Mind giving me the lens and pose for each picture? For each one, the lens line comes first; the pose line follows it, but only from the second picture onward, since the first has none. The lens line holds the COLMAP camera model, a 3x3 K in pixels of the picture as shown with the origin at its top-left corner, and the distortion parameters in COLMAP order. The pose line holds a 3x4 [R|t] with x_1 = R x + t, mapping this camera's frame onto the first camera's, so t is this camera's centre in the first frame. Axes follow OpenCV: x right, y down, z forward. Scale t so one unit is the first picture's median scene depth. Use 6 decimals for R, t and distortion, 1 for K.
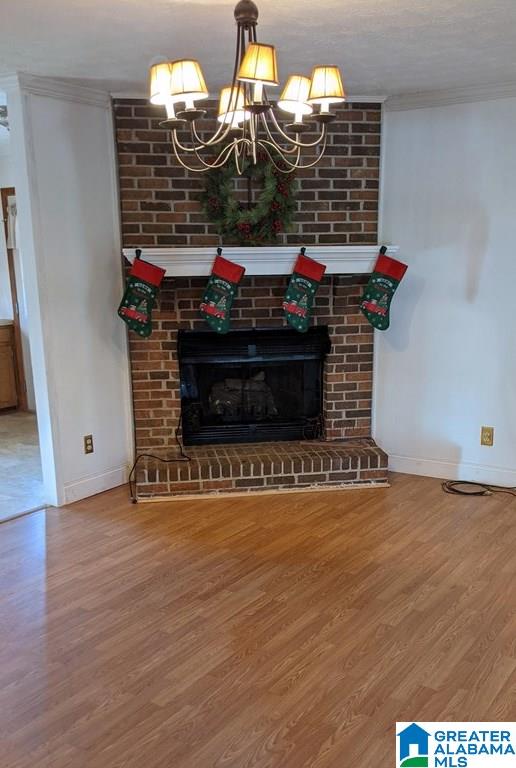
lens RADIAL K [[749.0, 0, 261.6], [0, 749.0, 486.6], [0, 0, 1]] dist [0.008545, -0.027682]
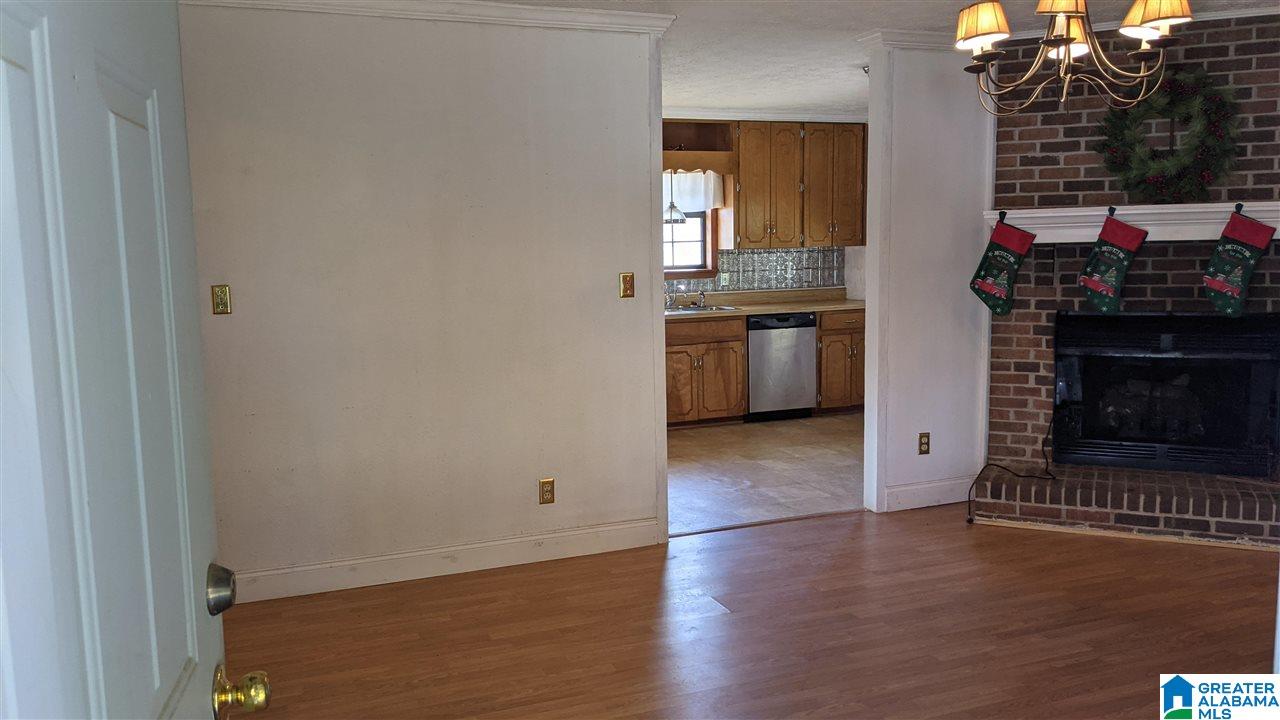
lens RADIAL K [[1004.1, 0, 640.0], [0, 1004.1, 360.0], [0, 0, 1]] dist [0.095028, -0.161810]
pose [[0.817512, 0.062050, -0.572559, 0.144017], [-0.163938, 0.978121, -0.128073, 0.047650], [0.552086, 0.198566, 0.809798, -0.084346]]
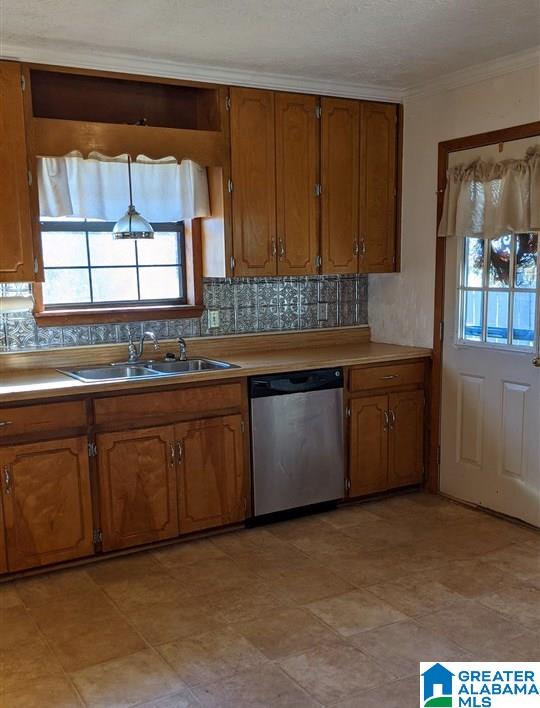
lens RADIAL K [[759.8, 0, 272.3], [0, 759.8, 390.5], [0, 0, 1]] dist [0.117158, -0.267748]
pose [[0.900960, 0.067156, -0.428673, -0.271304], [-0.123563, 0.986754, -0.105111, -0.161775], [0.415936, 0.147669, 0.897324, 0.584562]]
